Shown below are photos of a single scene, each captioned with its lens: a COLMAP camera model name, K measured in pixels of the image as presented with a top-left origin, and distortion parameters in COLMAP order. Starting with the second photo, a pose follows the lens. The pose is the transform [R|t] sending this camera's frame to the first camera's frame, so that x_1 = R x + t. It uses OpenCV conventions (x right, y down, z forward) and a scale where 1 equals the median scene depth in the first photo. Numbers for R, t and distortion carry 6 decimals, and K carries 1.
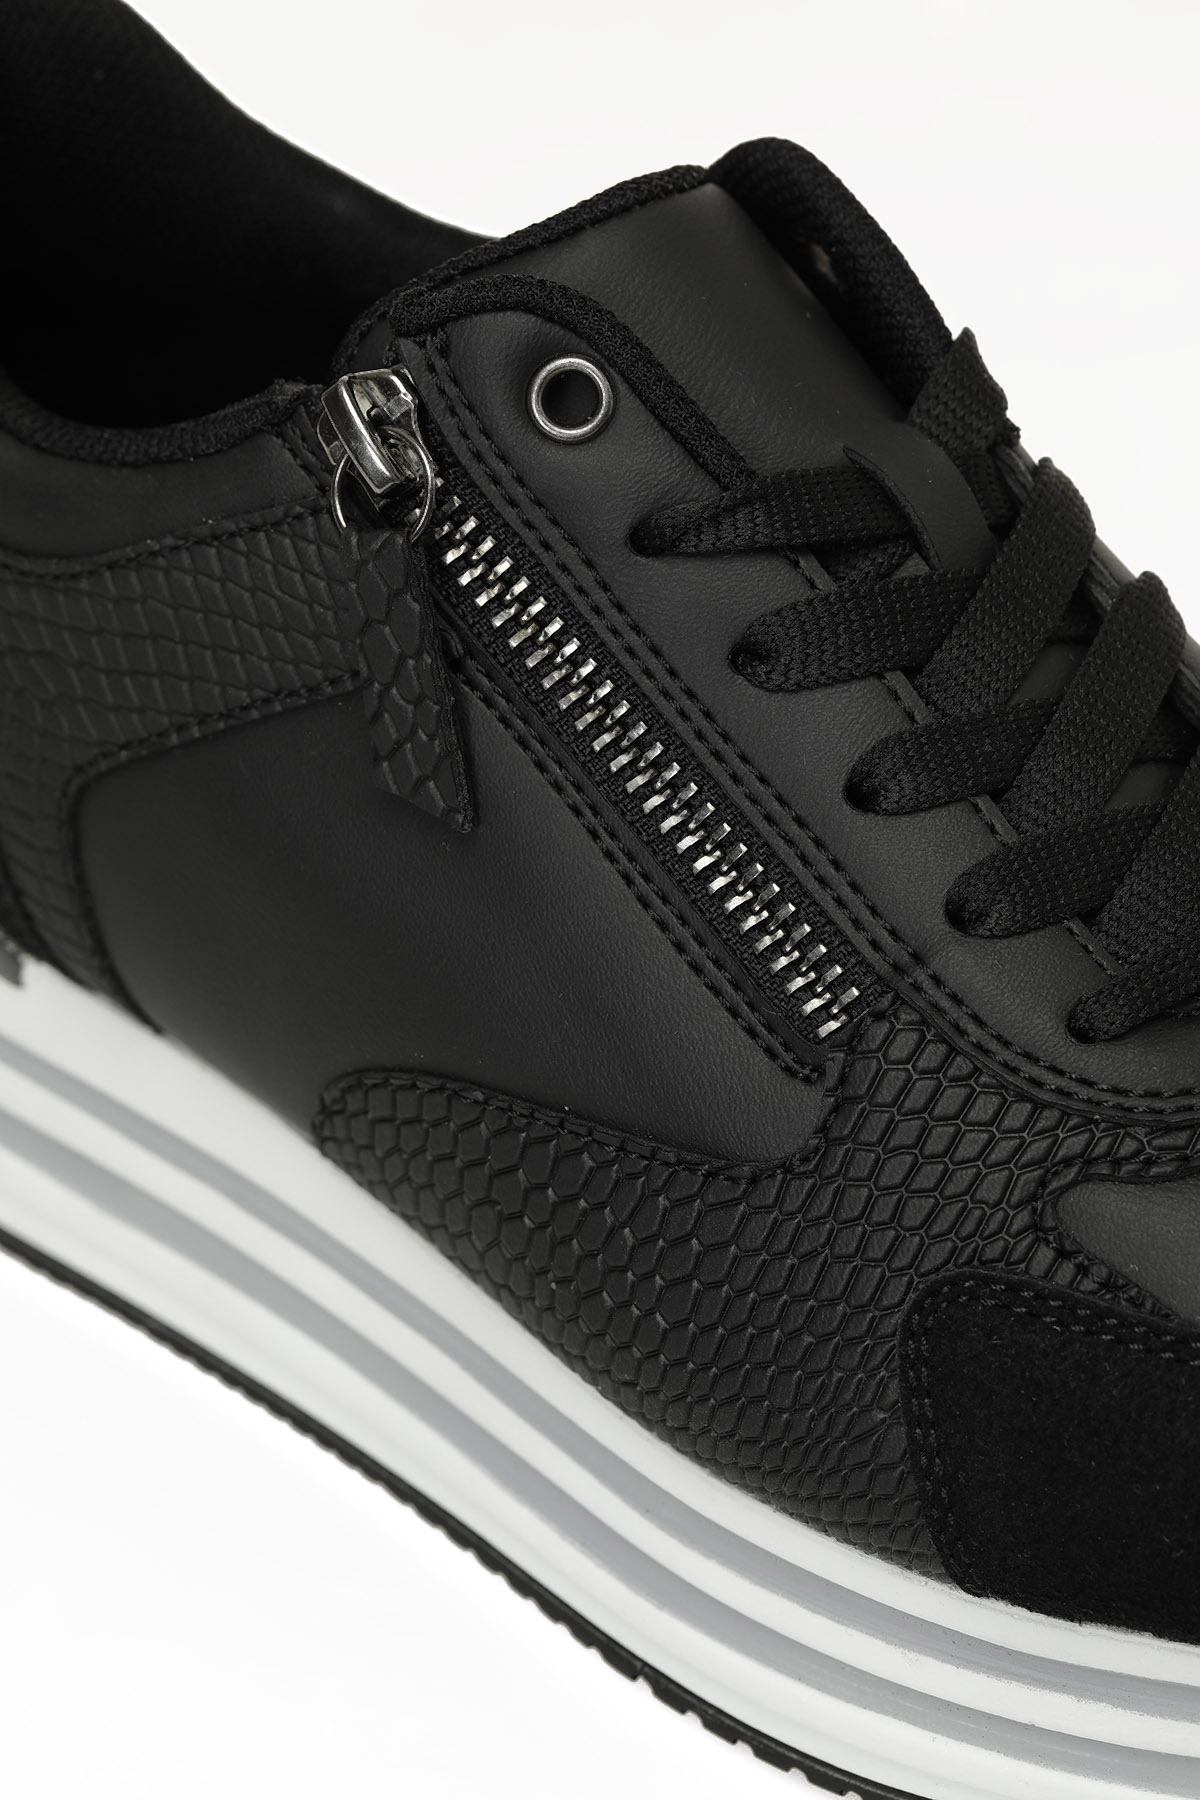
lens RADIAL K [[5570.4, 0, 600.0], [0, 5570.4, 900.0], [0, 0, 1]] dist [0.070073, -0.097330]
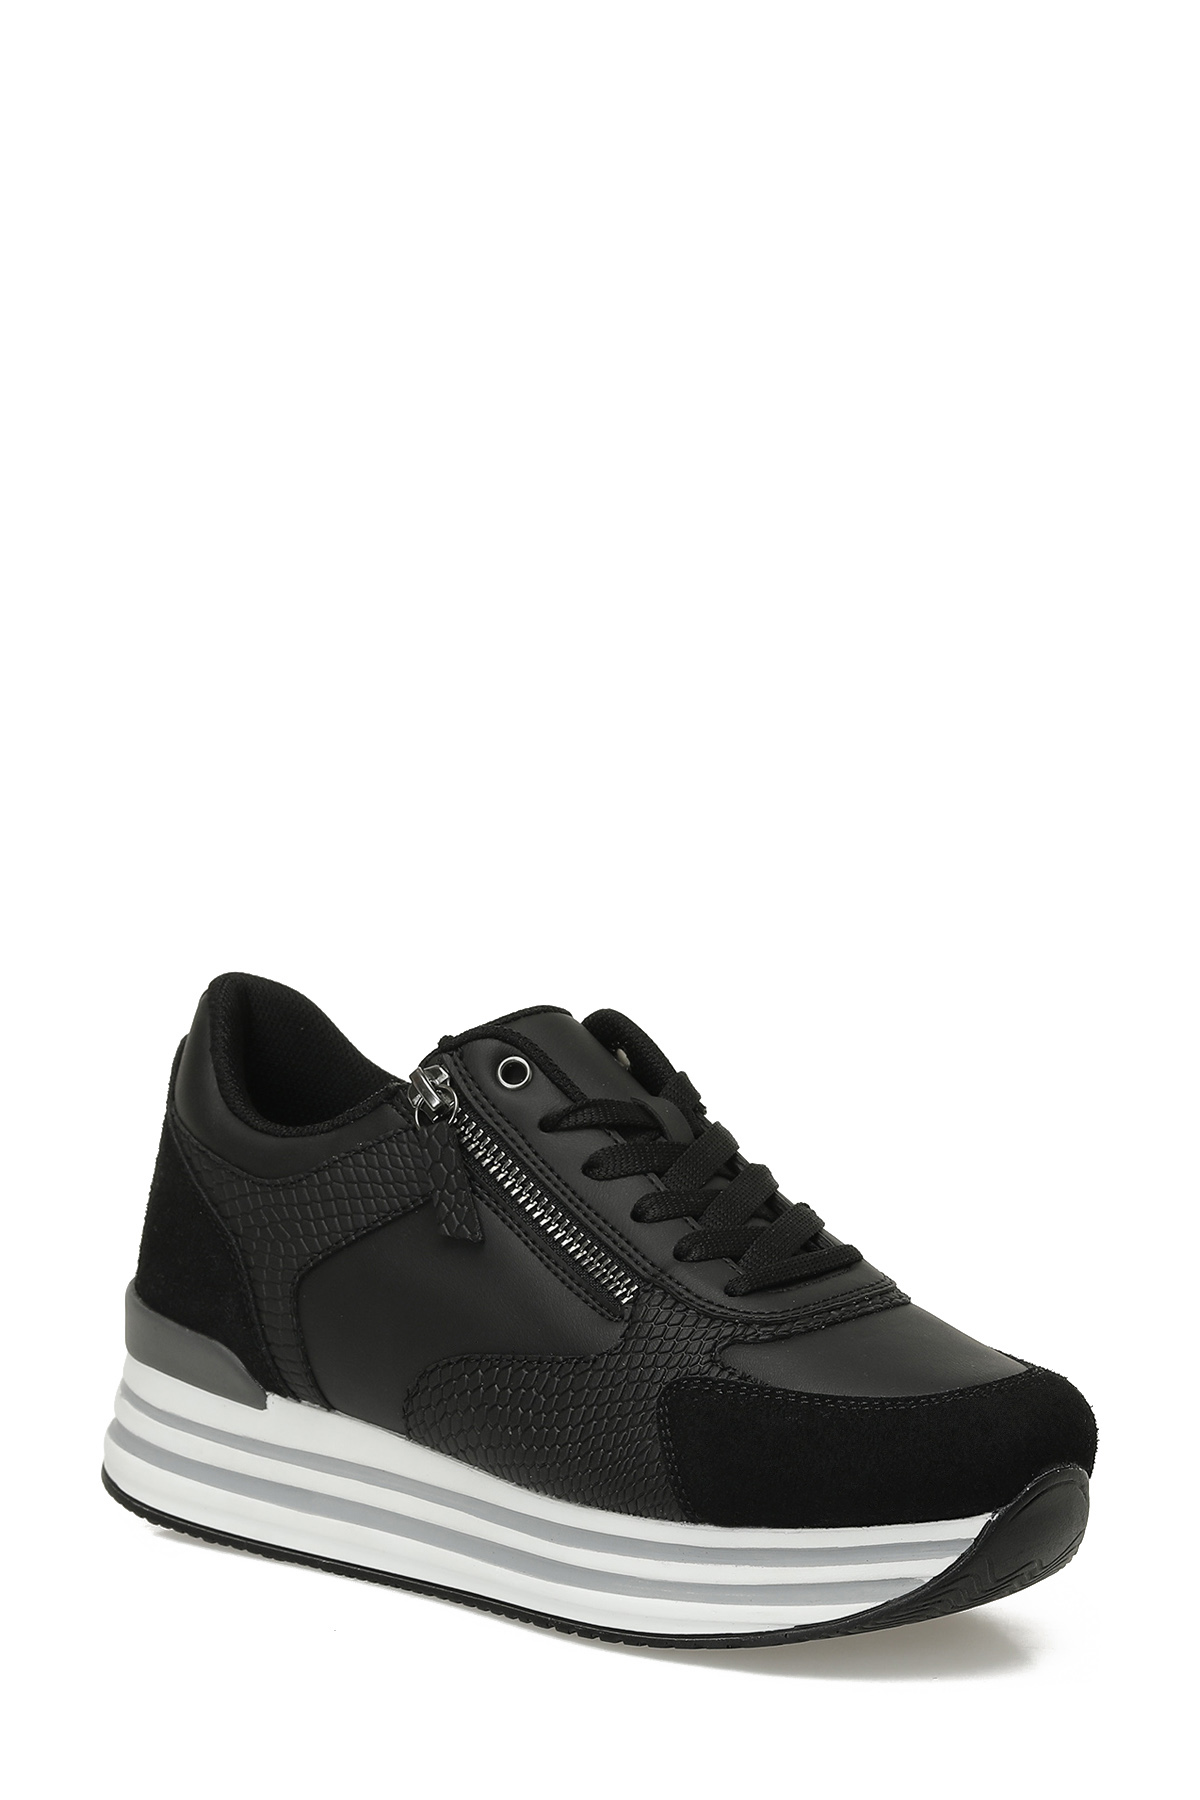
lens RADIAL K [[5570.4, 0, 600.0], [0, 5570.4, 900.0], [0, 0, 1]] dist [0.070073, -0.097330]
pose [[0.999820, -0.011768, 0.014875, -0.003313], [0.016718, 0.917183, -0.398115, 0.799886], [-0.008958, 0.398292, 0.917215, -1.231076]]
